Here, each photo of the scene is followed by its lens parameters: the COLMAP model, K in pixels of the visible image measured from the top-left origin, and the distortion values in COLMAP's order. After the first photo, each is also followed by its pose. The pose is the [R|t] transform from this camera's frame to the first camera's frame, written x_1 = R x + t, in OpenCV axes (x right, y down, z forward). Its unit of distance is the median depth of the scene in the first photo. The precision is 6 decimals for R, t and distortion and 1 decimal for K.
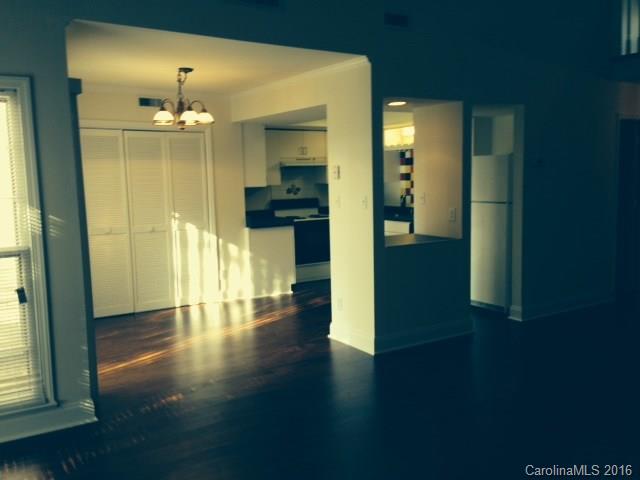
lens RADIAL K [[591.3, 0, 319.8], [0, 591.3, 240.8], [0, 0, 1]] dist [0.066005, 0.000000]
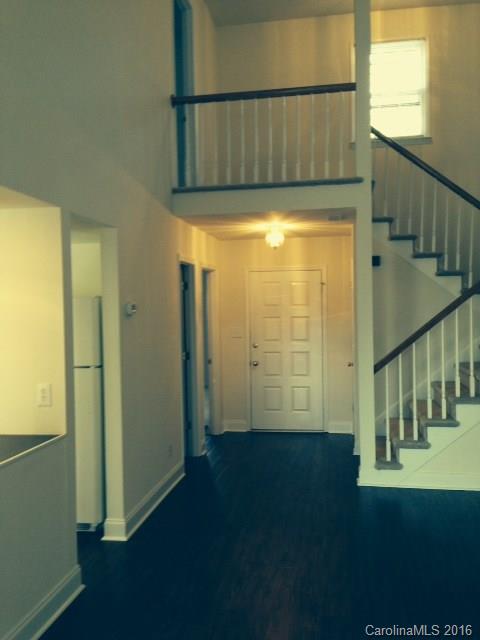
lens RADIAL K [[591.3, 0, 241.4], [0, 591.3, 319.6], [0, 0, 1]] dist [0.066005, 0.000000]
pose [[0.666591, 0.000940, 0.745423, -0.089247], [0.078149, 0.994400, -0.071138, -0.061702], [-0.741316, 0.105675, 0.662785, 0.458114]]
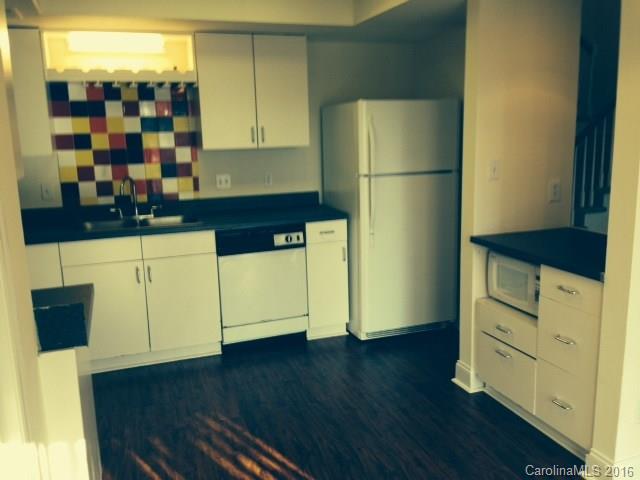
lens RADIAL K [[591.3, 0, 321.0], [0, 591.3, 239.8], [0, 0, 1]] dist [0.066005, 0.000000]
pose [[0.248307, -0.168210, 0.953965, -0.426064], [0.132594, 0.981440, 0.138541, -0.111659], [-0.959564, 0.092089, 0.266002, 1.081503]]
